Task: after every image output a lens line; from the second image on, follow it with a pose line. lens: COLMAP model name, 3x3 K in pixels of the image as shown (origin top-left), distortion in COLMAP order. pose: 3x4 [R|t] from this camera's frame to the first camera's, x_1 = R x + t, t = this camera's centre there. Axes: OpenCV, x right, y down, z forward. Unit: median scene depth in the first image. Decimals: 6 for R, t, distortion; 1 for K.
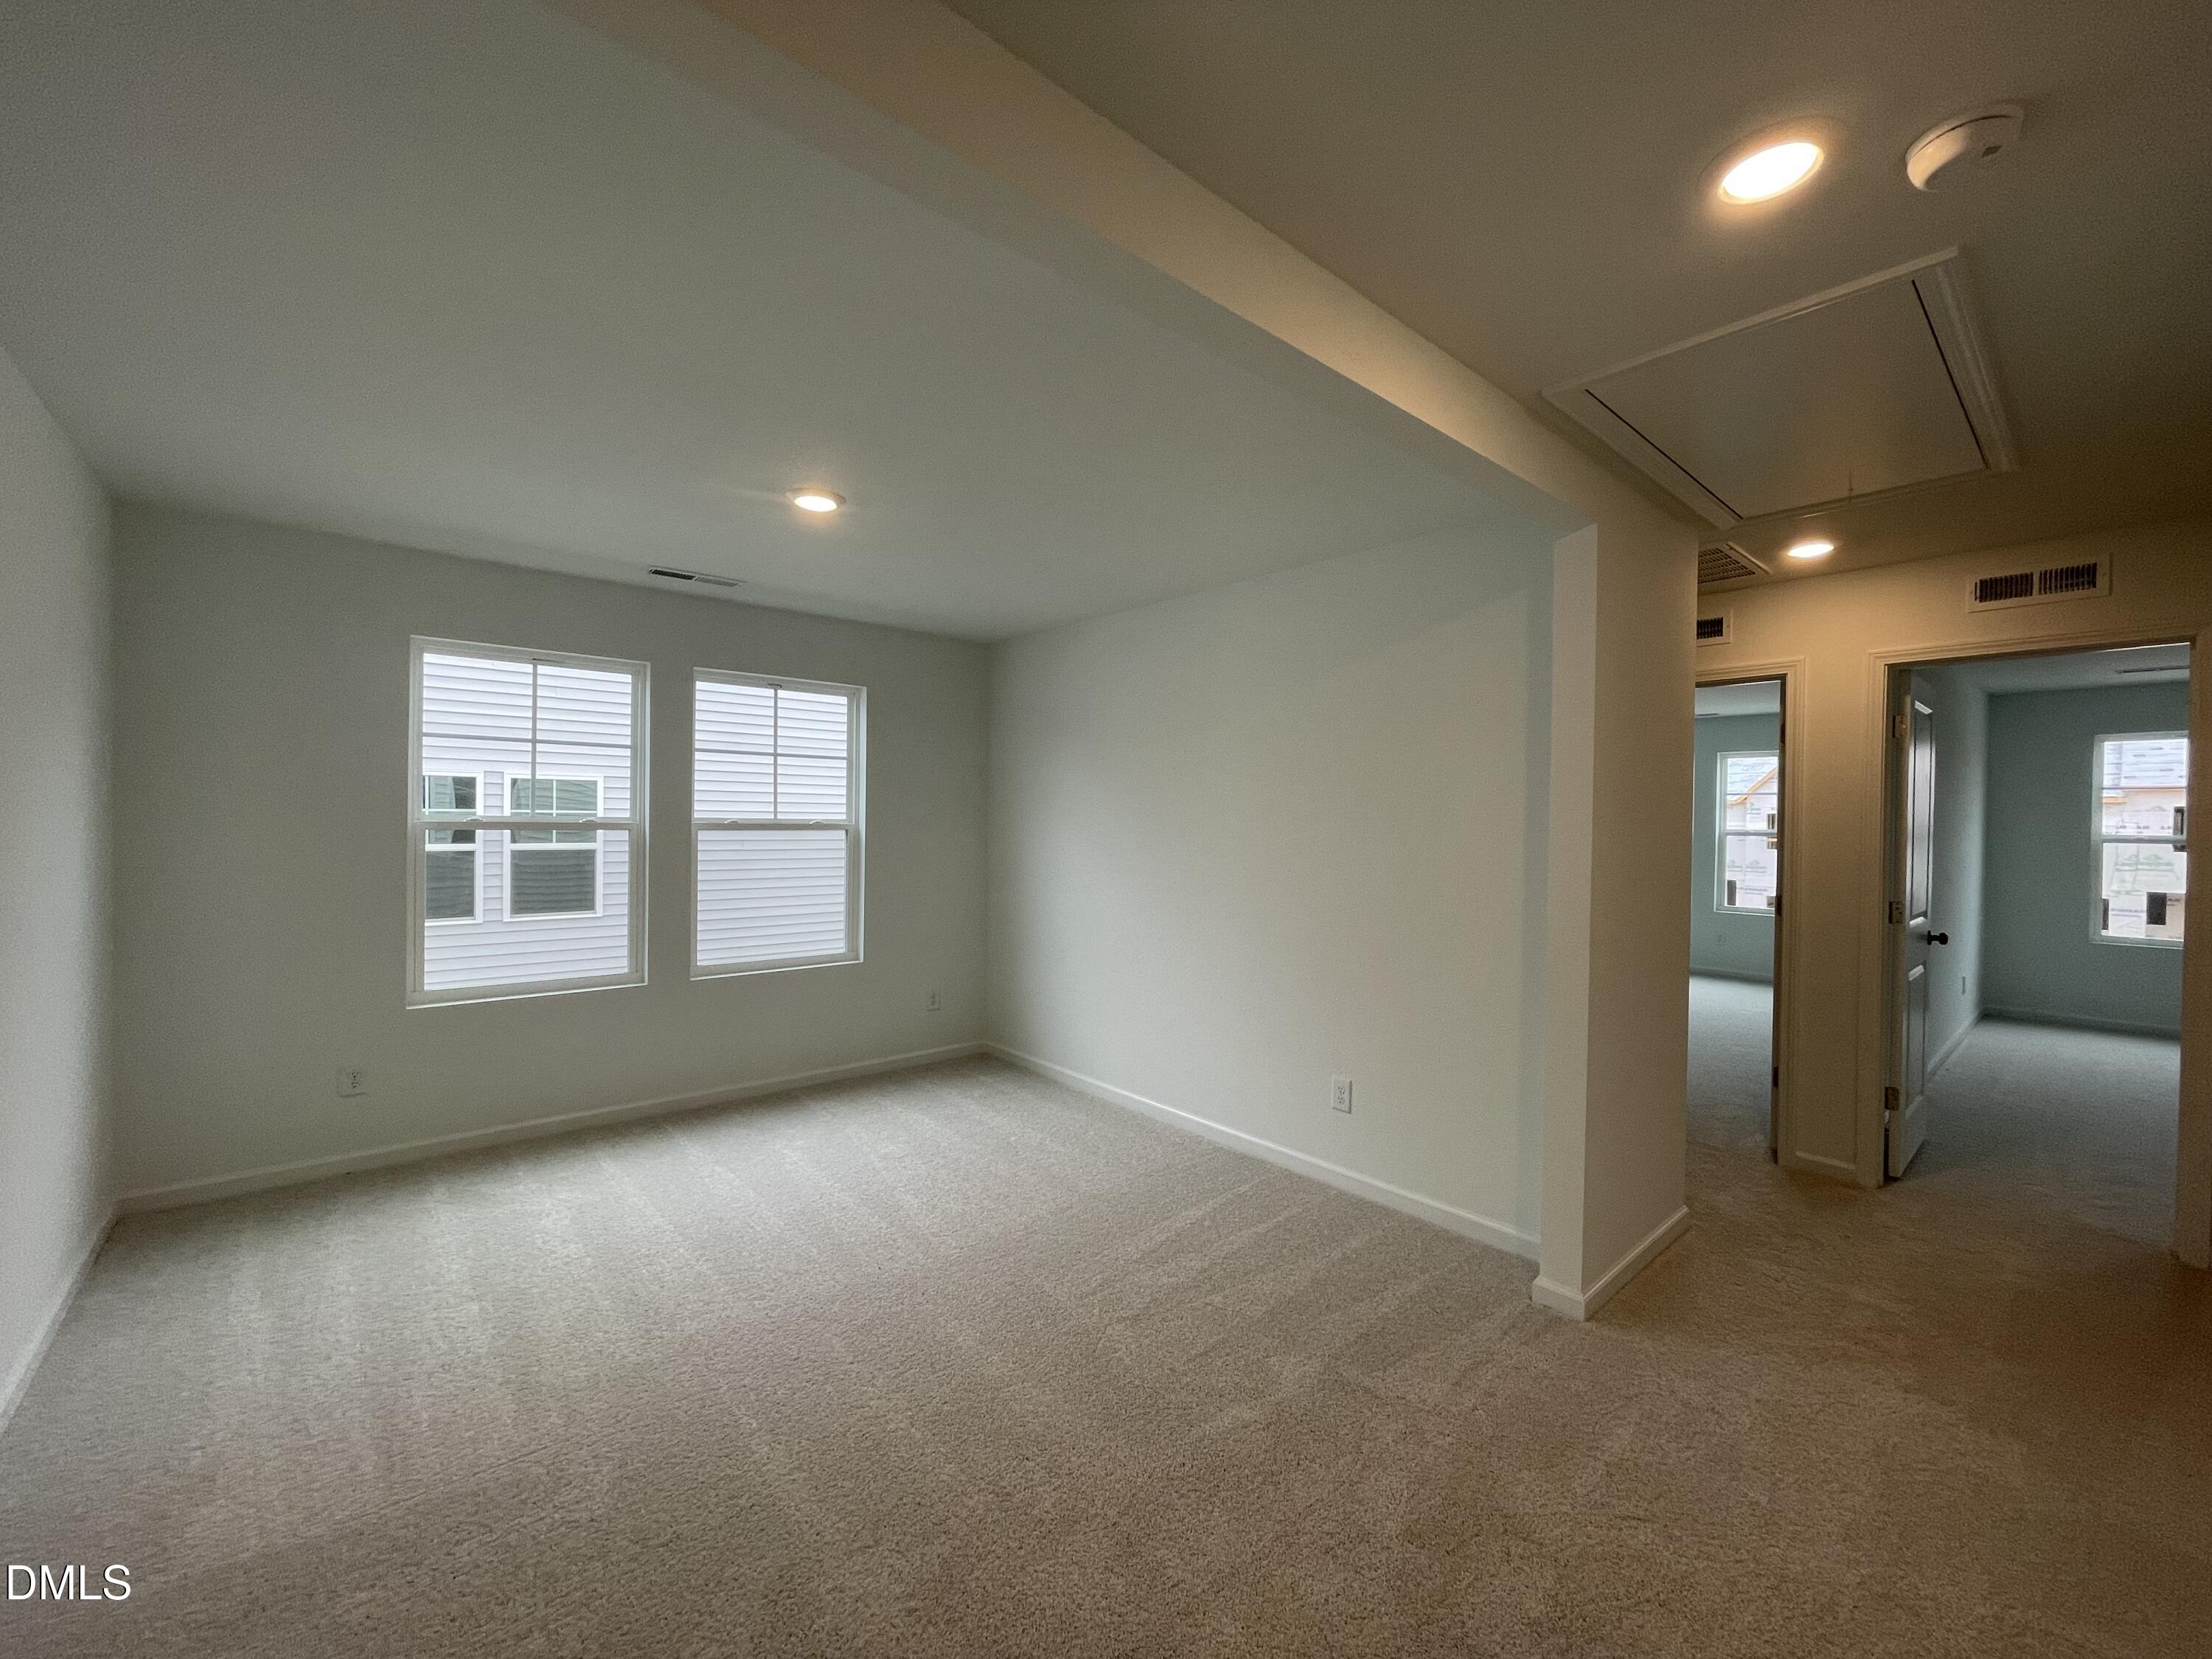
lens RADIAL K [[888.9, 0, 1106.0], [0, 888.9, 829.5], [0, 0, 1]] dist [-0.002949, -0.000597]
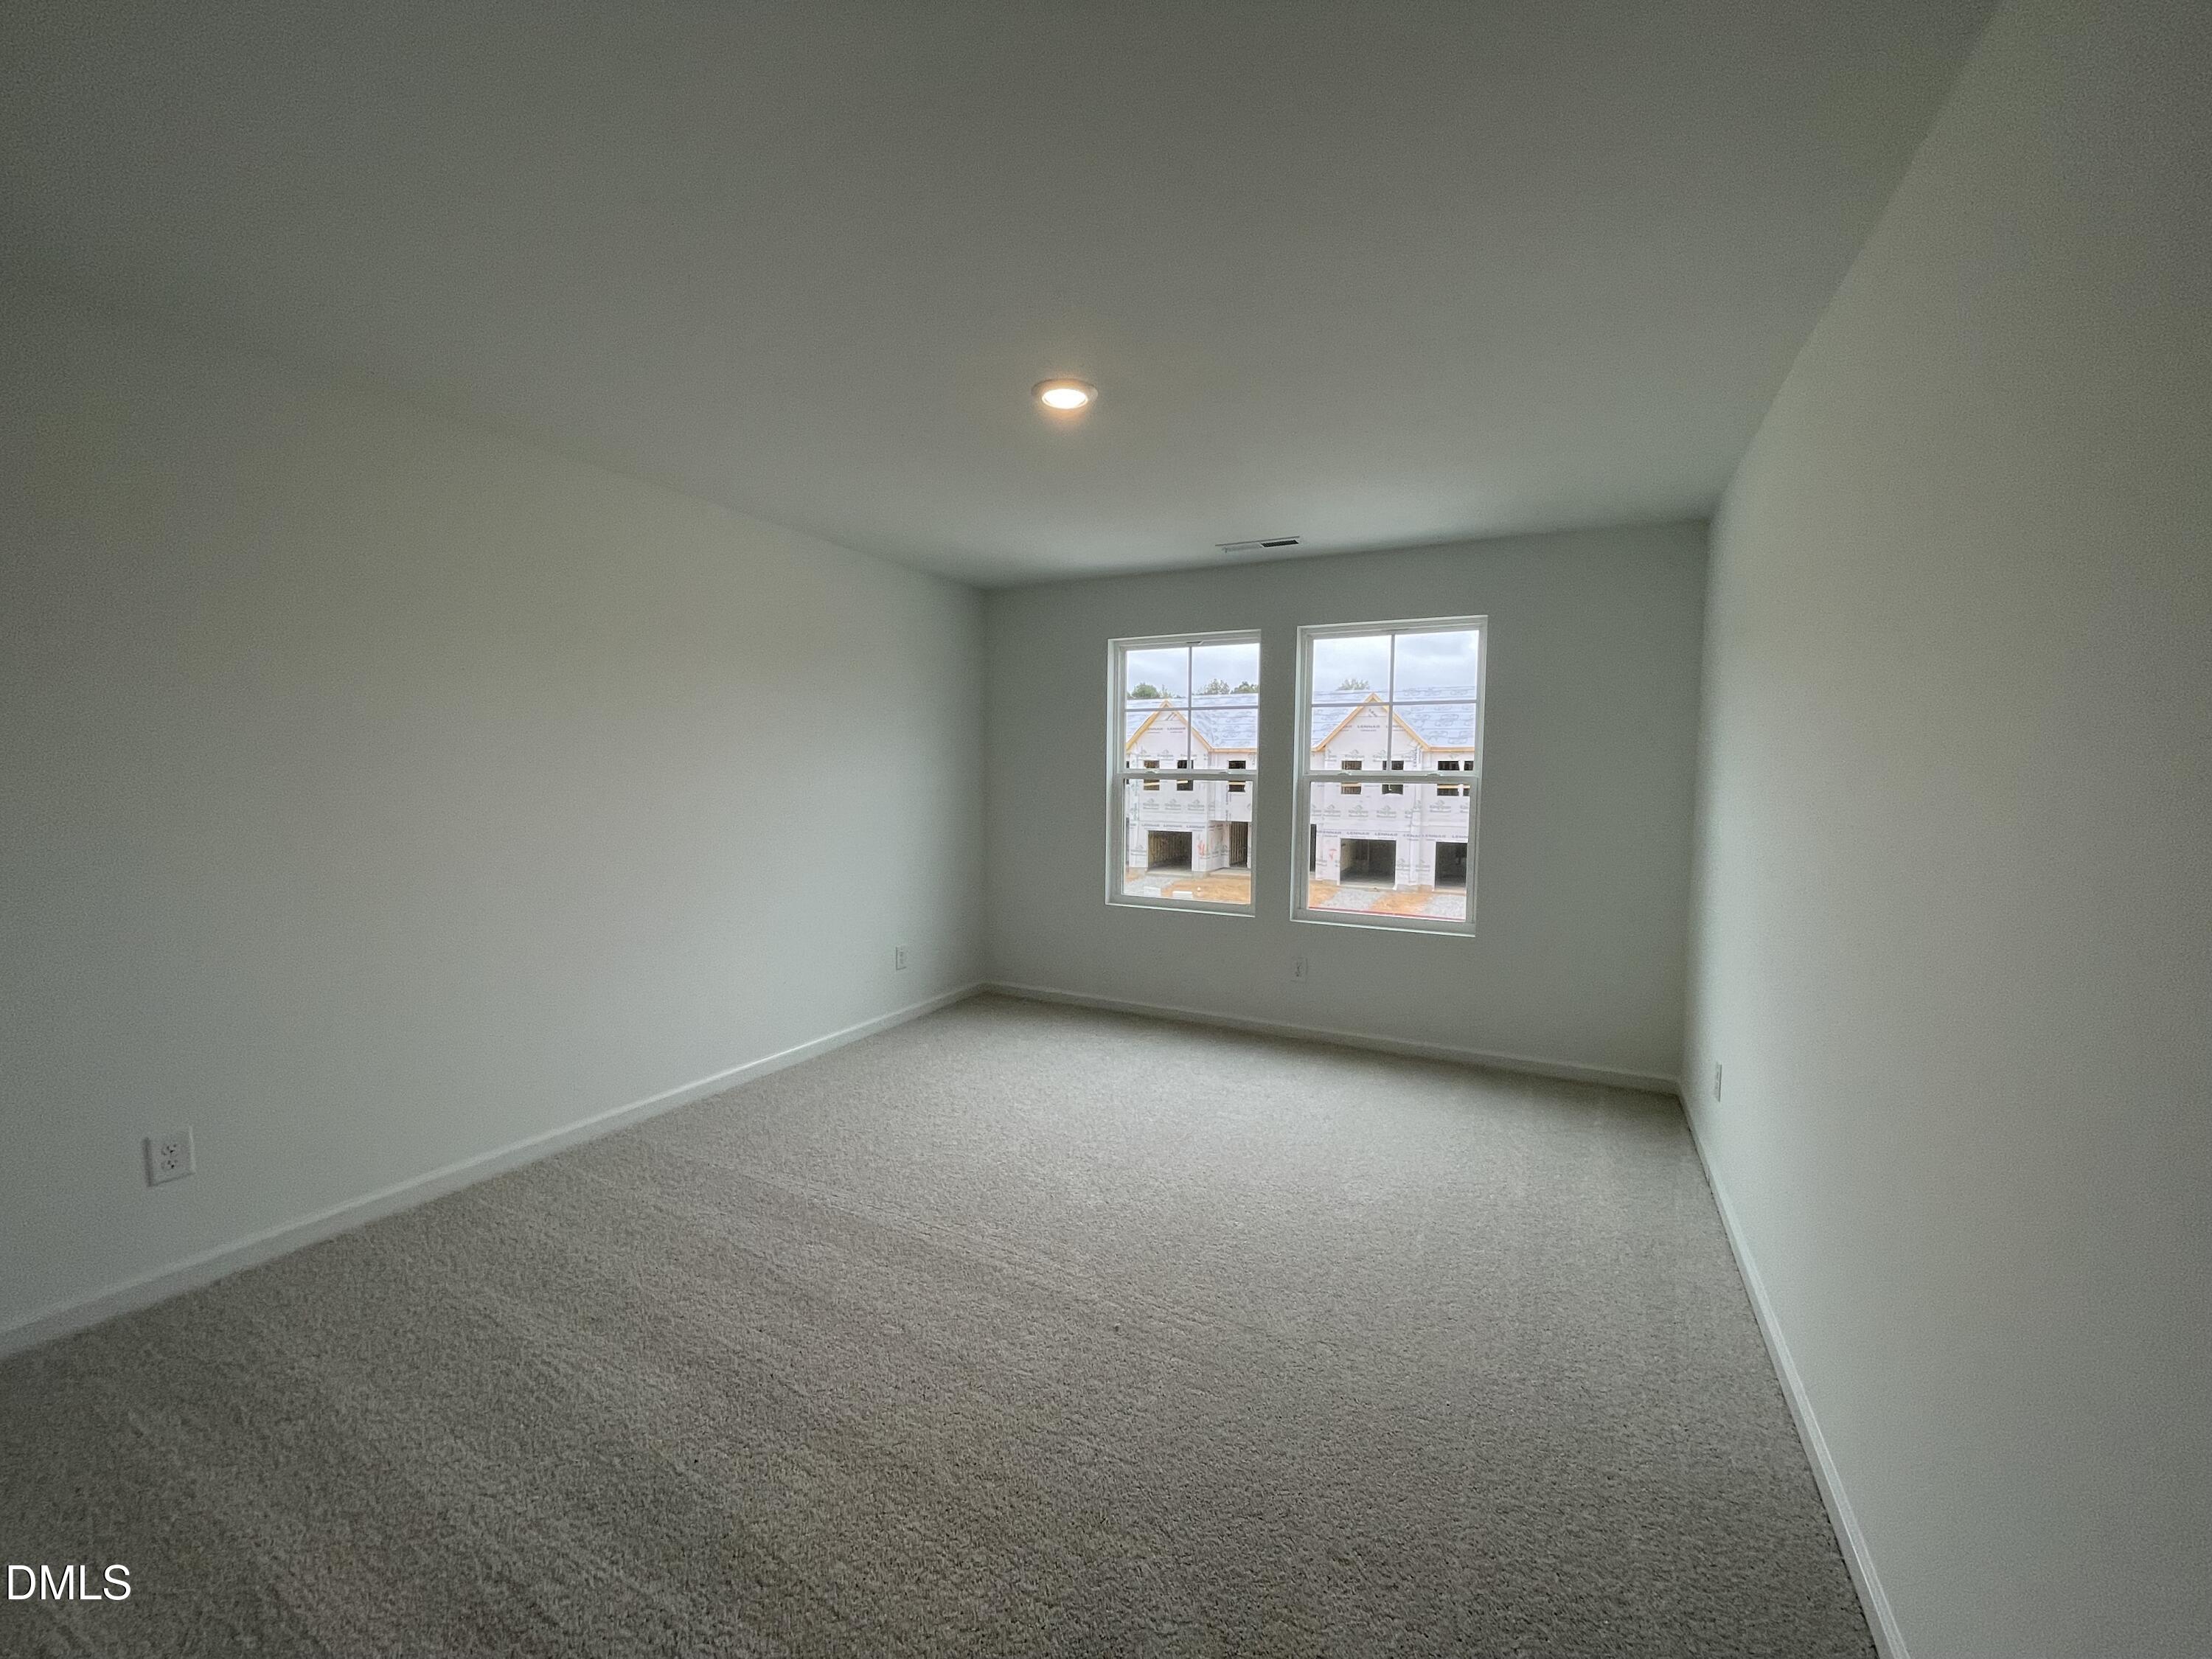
lens RADIAL K [[888.9, 0, 1106.0], [0, 888.9, 829.5], [0, 0, 1]] dist [-0.002949, -0.000597]
pose [[0.395936, 0.055910, -0.916575, 0.423724], [-0.010228, 0.998351, 0.056481, 0.000315], [0.918221, -0.012988, 0.395855, 0.361027]]
